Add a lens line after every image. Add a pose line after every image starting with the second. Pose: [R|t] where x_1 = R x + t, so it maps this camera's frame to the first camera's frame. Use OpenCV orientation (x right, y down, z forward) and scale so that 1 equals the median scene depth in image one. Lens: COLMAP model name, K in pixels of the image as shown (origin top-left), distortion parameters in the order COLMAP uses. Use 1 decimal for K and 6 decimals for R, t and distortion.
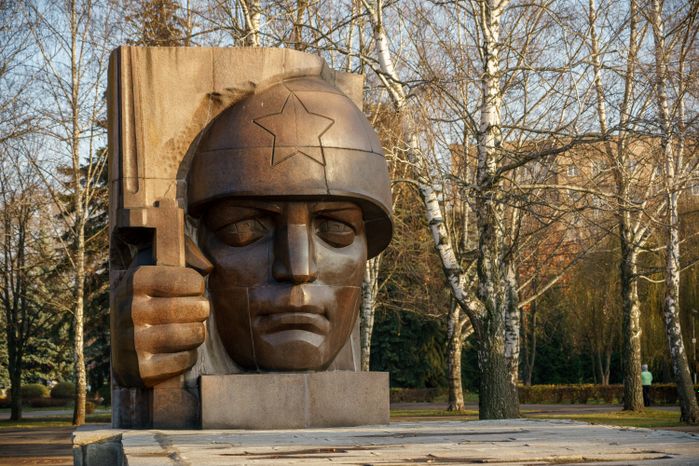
lens RADIAL K [[1776.6, 0, 350.0], [0, 1776.6, 252.5], [0, 0, 1]] dist [0.030603, 0.834279]
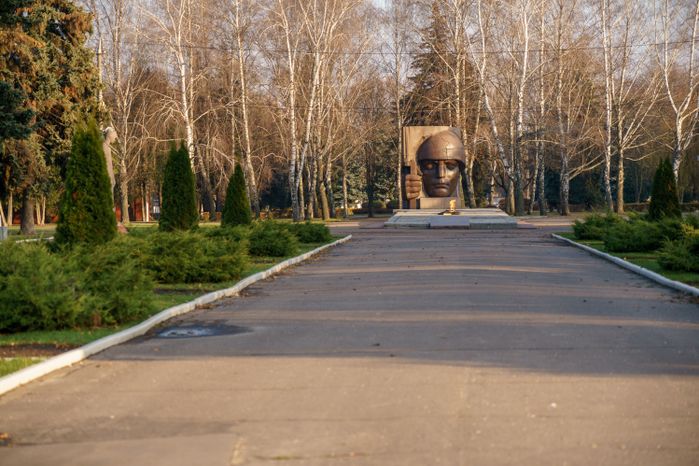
lens RADIAL K [[2154.9, 0, 349.5], [0, 2154.9, 233.0], [0, 0, 1]] dist [0.101341, -0.394219]
pose [[0.983516, 0.011502, -0.180452, 0.741266], [0.004223, 0.996241, 0.086517, -0.322818], [0.180769, -0.085852, 0.979771, -4.496392]]
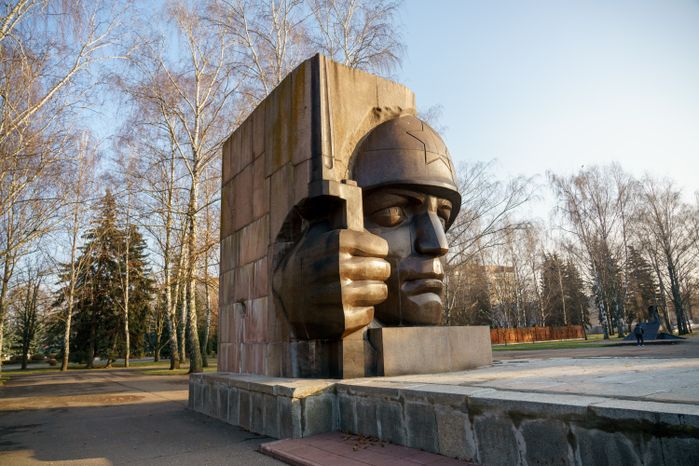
lens RADIAL K [[468.4, 0, 349.5], [0, 468.4, 233.0], [0, 0, 1]] dist [-0.020976, 0.004061]
pose [[0.898996, 0.083753, 0.429873, -0.234058], [-0.007889, 0.984482, -0.175310, 0.060783], [-0.437885, 0.154211, 0.885706, 0.714800]]
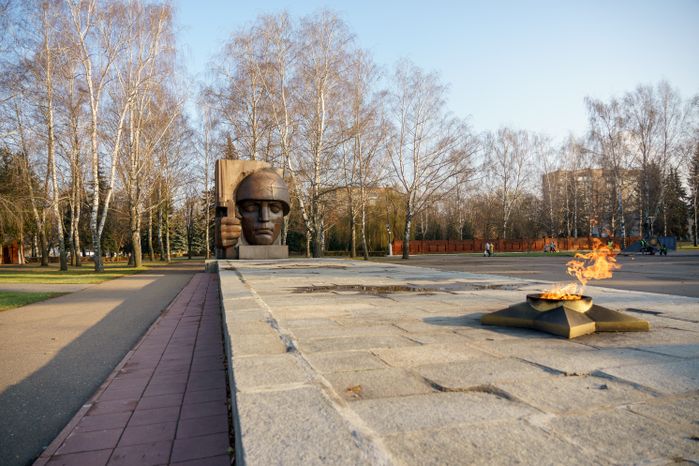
lens RADIAL K [[468.4, 0, 349.5], [0, 468.4, 233.0], [0, 0, 1]] dist [-0.020976, 0.004061]
pose [[0.989581, 0.014483, 0.143244, 0.007838], [-0.019359, 0.999277, 0.032708, 0.003730], [-0.142666, -0.035140, 0.989147, -0.038970]]
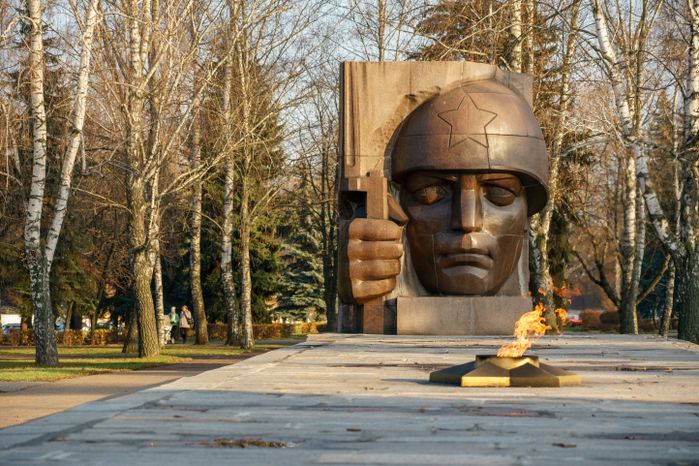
lens RADIAL K [[2154.9, 0, 349.5], [0, 2154.9, 233.0], [0, 0, 1]] dist [0.101341, -0.394219]
pose [[0.979757, 0.017451, -0.199431, 0.214440], [-0.010621, 0.999322, 0.035264, -0.040309], [0.199911, -0.032432, 0.979277, -0.663079]]
